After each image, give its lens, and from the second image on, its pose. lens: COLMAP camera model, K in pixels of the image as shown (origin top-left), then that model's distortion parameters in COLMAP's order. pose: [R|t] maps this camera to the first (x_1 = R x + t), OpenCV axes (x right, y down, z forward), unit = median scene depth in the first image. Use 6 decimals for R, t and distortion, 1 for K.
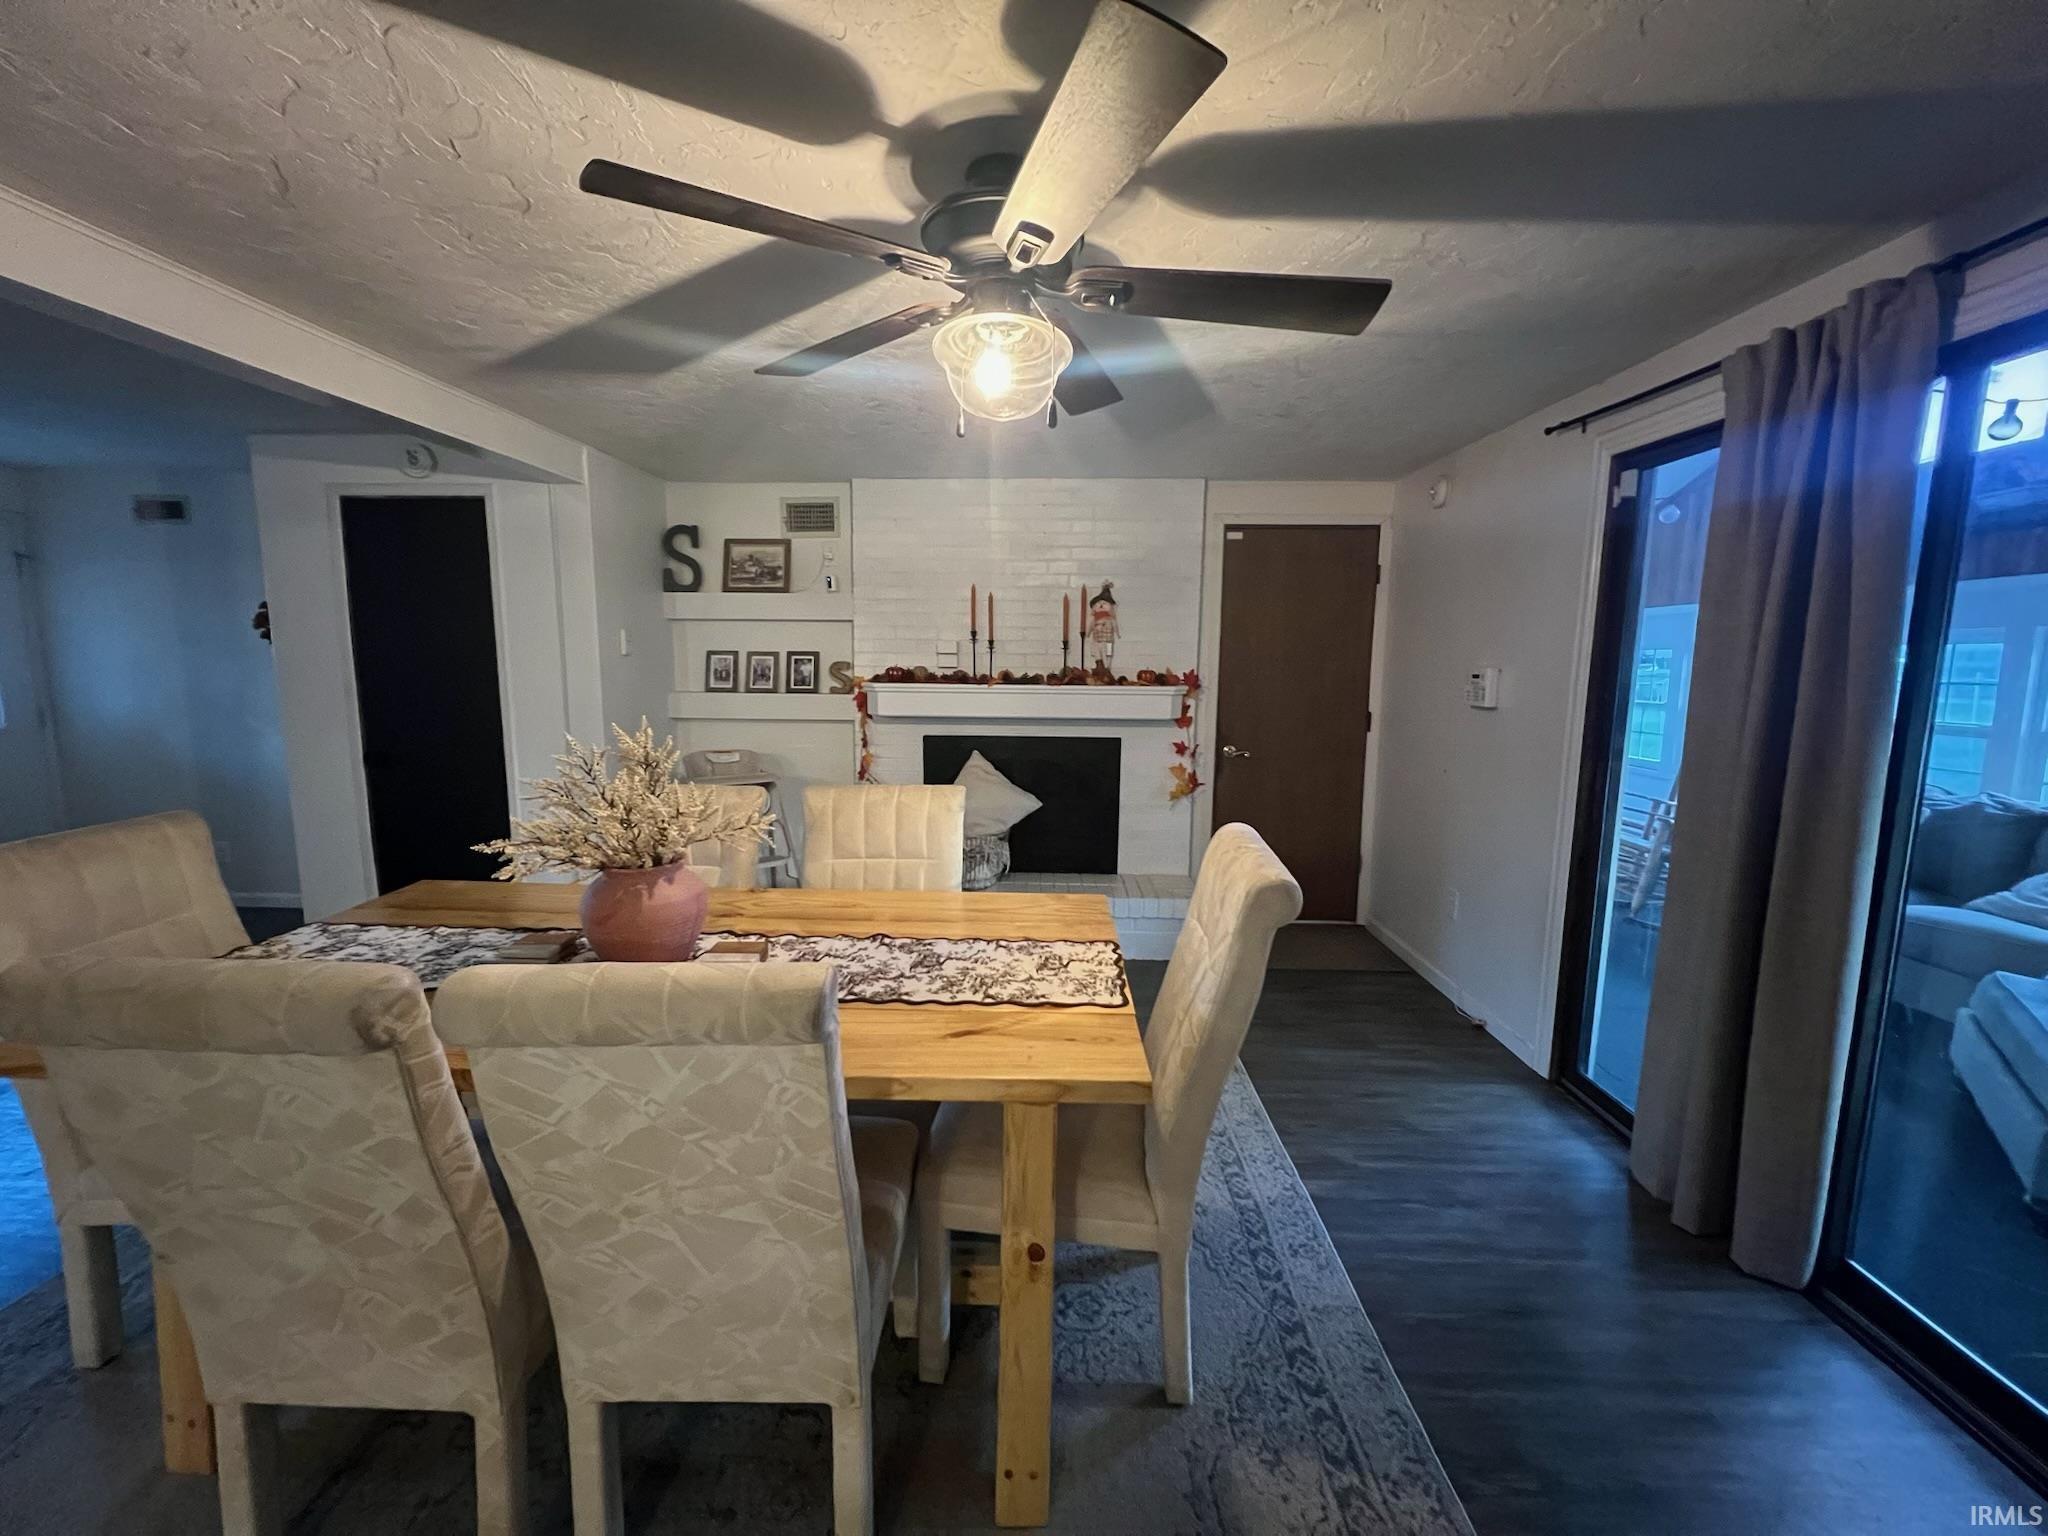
lens RADIAL K [[818.1, 0, 1015.4], [0, 818.1, 768.5], [0, 0, 1]] dist [0.002511, -0.001601]
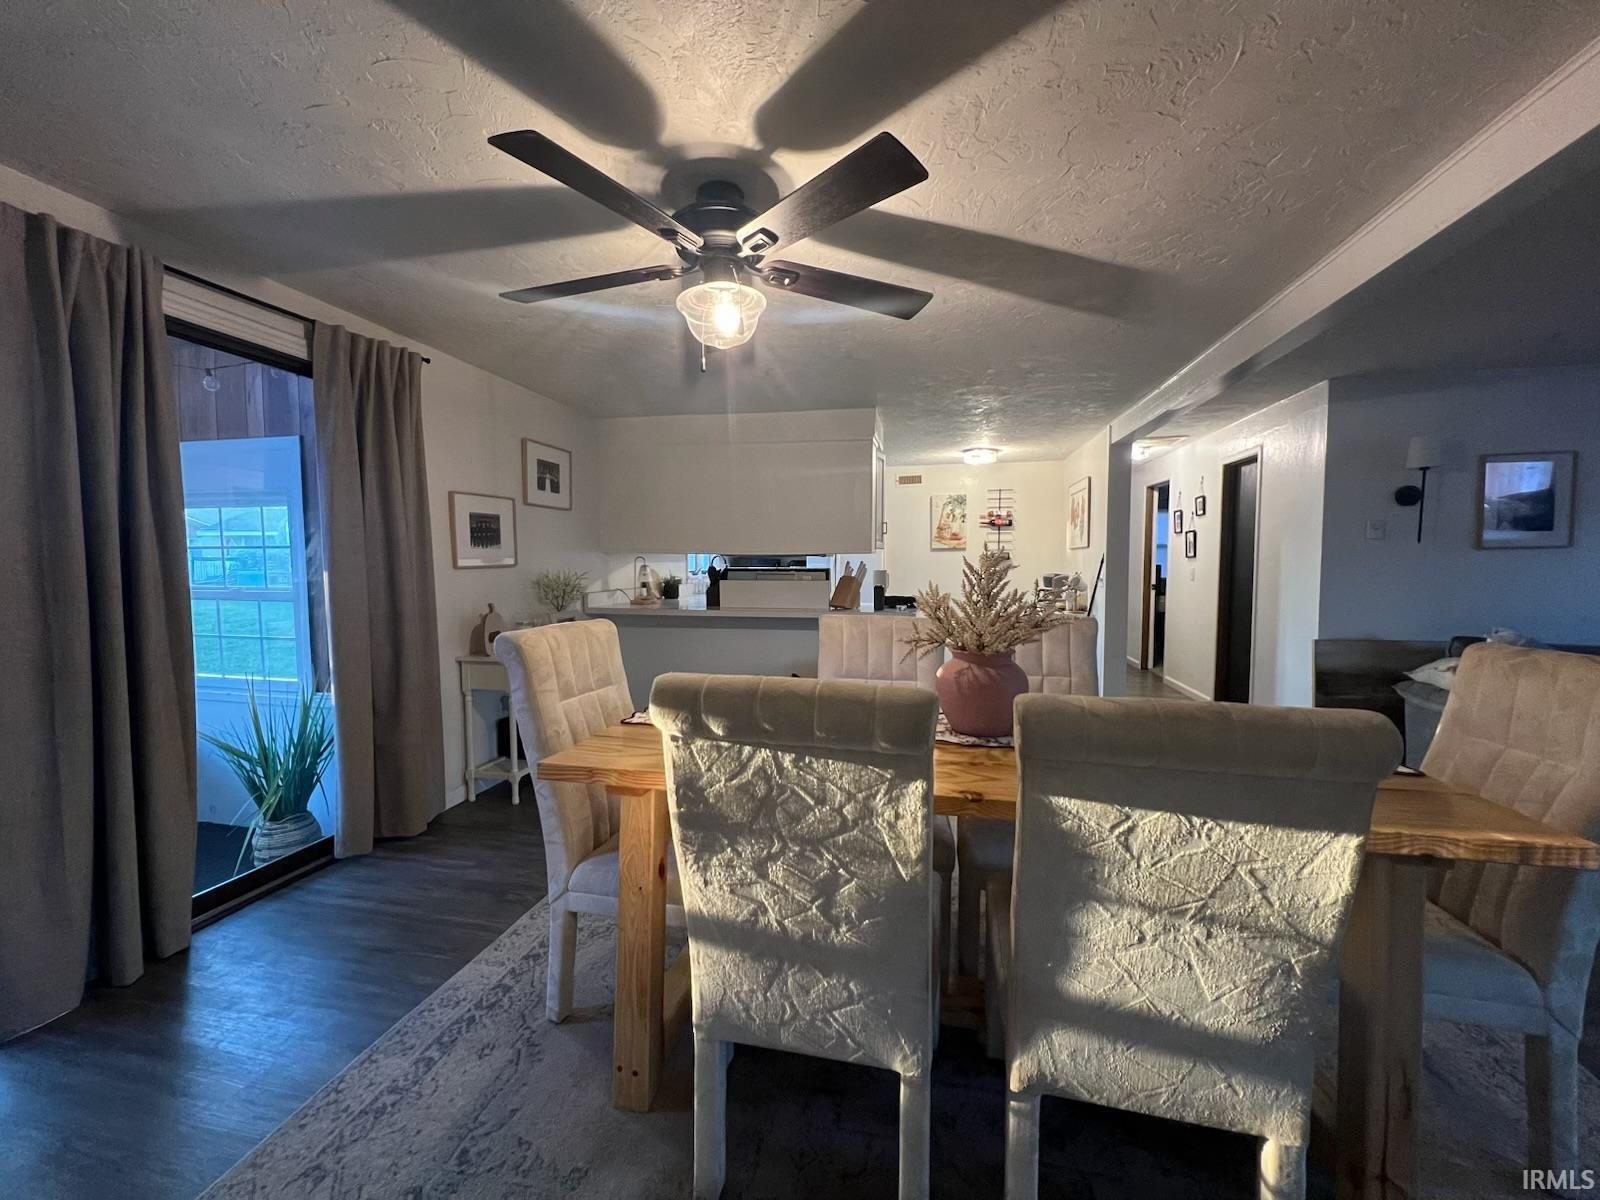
lens RADIAL K [[639.2, 0, 801.7], [0, 639.2, 598.1], [0, 0, 1]] dist [0.002511, -0.001601]
pose [[-0.982872, -0.016384, 0.183562, -0.168265], [0.018736, 0.981996, 0.187970, -0.082533], [-0.183337, 0.188190, -0.964869, 0.999089]]
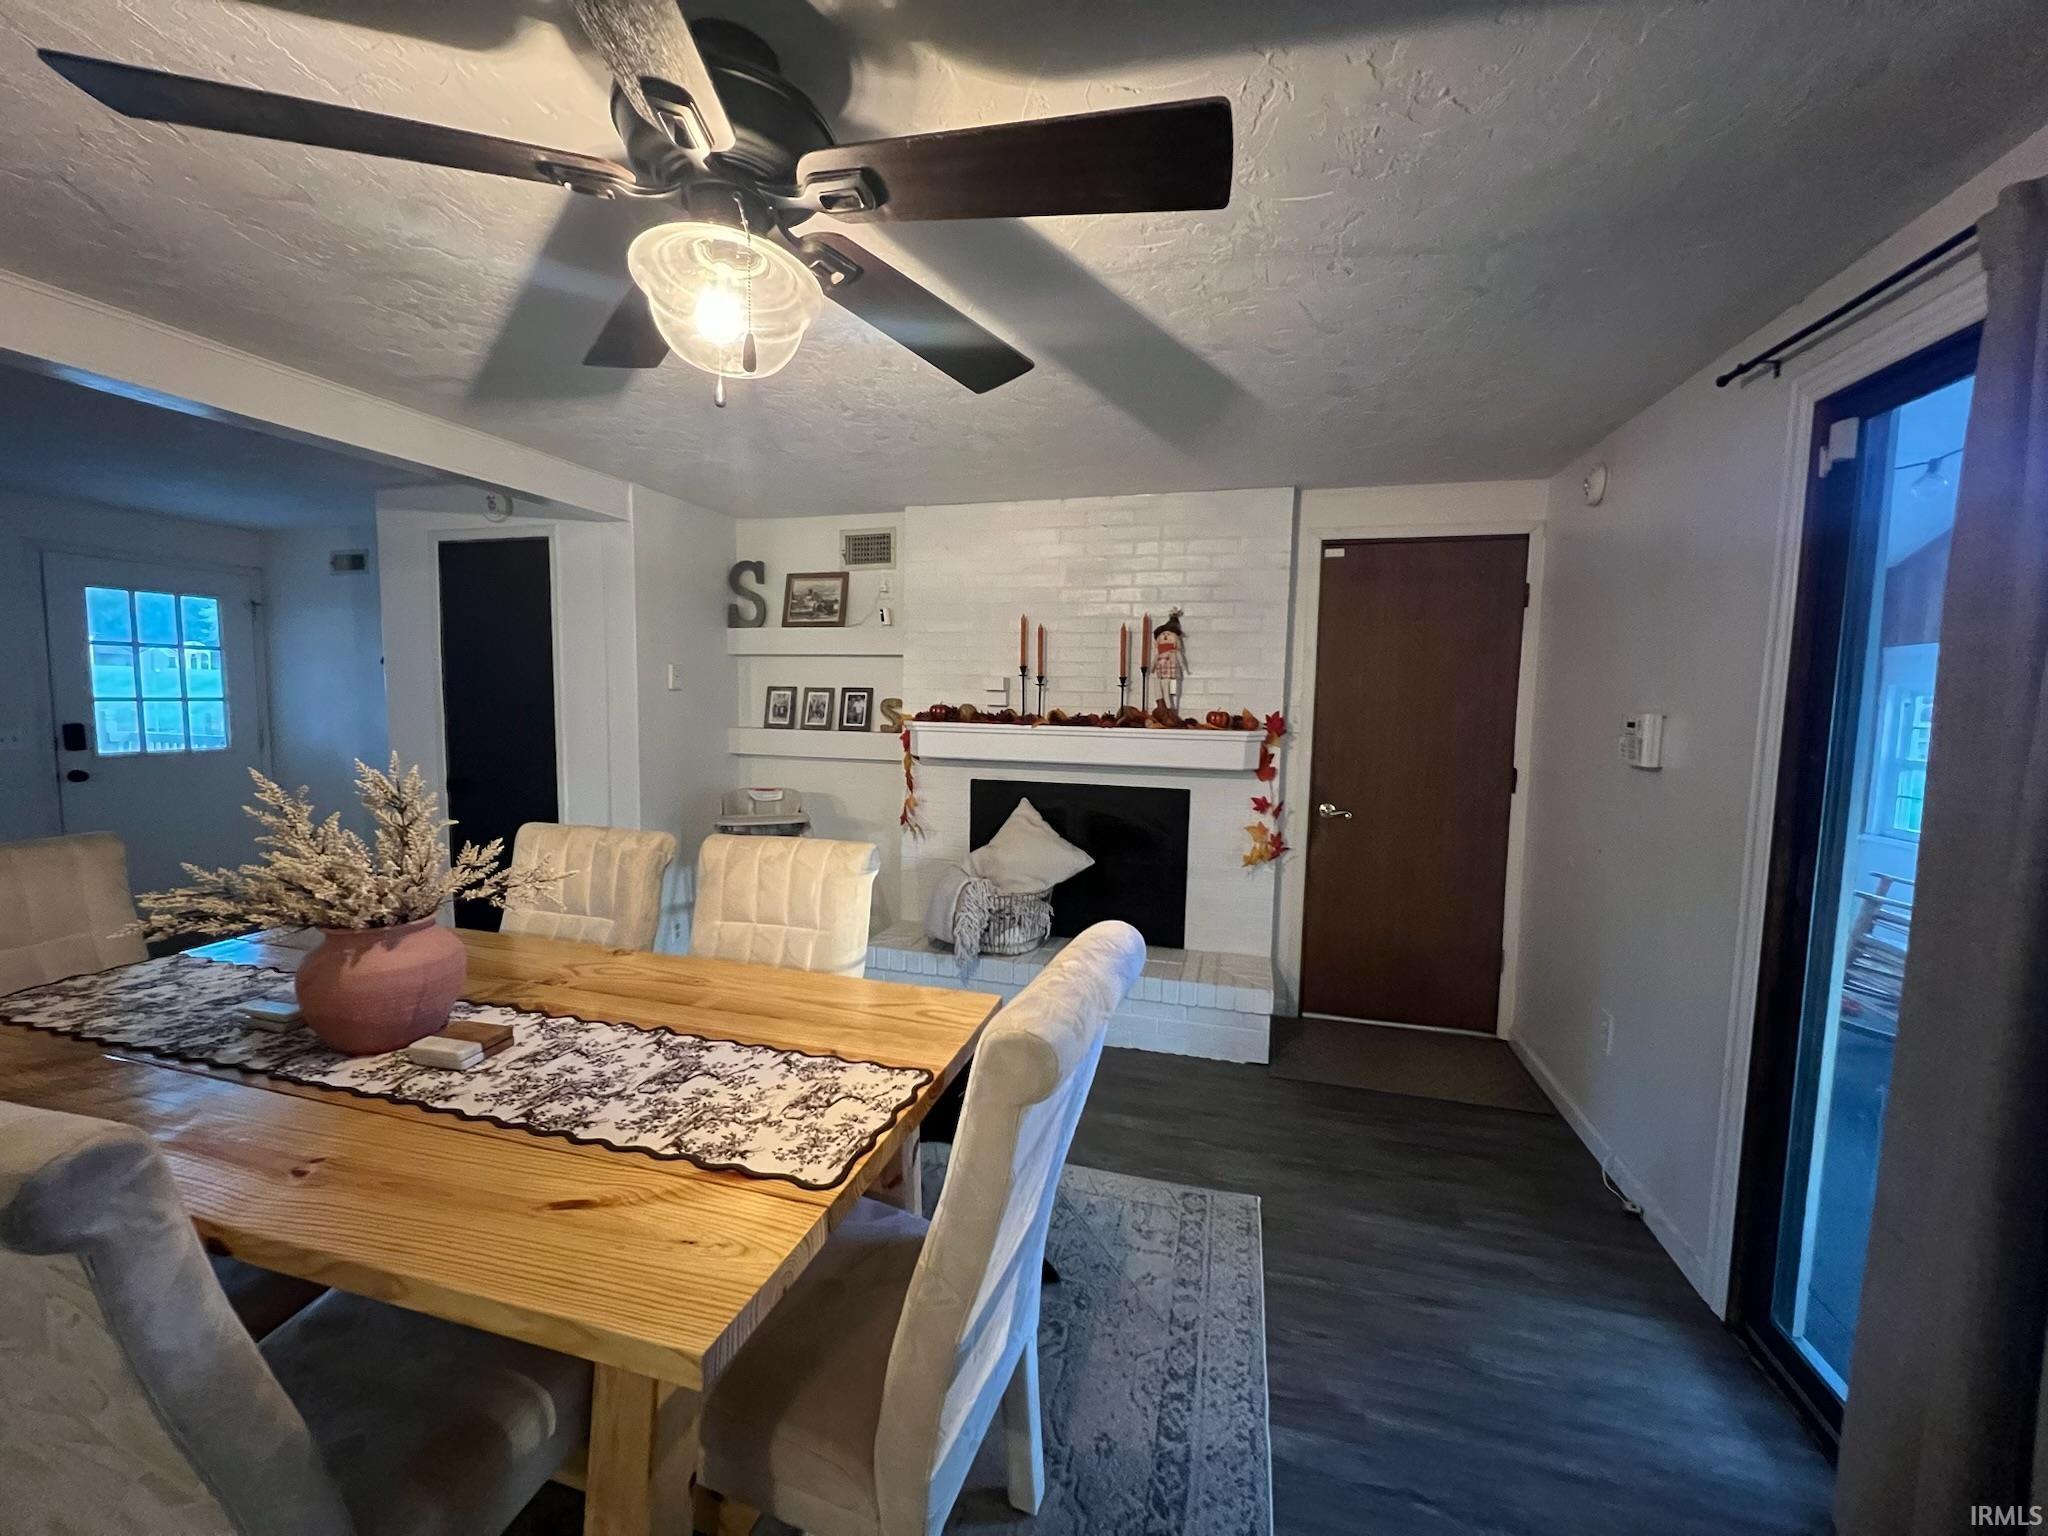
lens RADIAL K [[818.1, 0, 1015.7], [0, 818.1, 767.8], [0, 0, 1]] dist [0.002511, -0.001601]
pose [[0.970995, 0.029237, -0.237305, 0.193607], [-0.041316, 0.998083, -0.046087, -0.016720], [0.235502, 0.054555, 0.970341, 0.153867]]
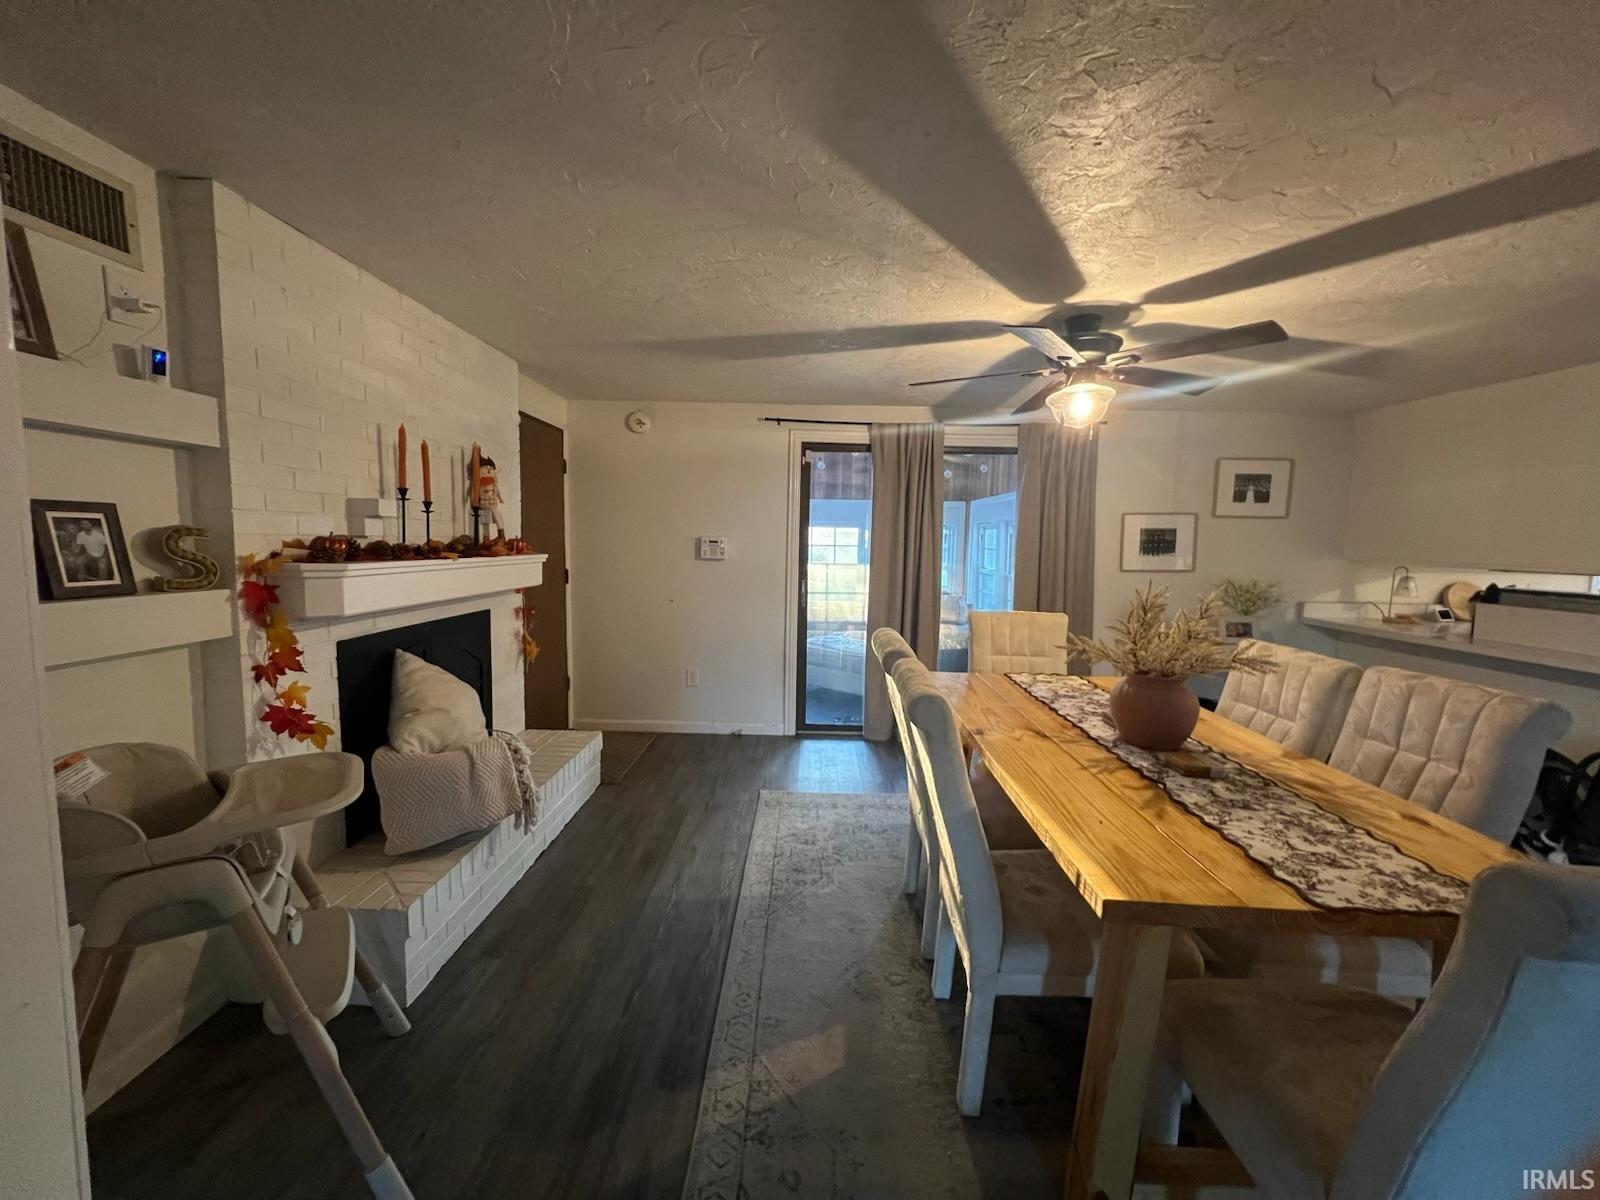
lens RADIAL K [[639.2, 0, 797.6], [0, 639.2, 598.9], [0, 0, 1]] dist [0.002511, -0.001601]
pose [[-0.009063, -0.099960, 0.994950, -0.780913], [0.114253, 0.988371, 0.100340, -0.104464], [-0.993410, 0.114585, 0.002464, 0.800415]]
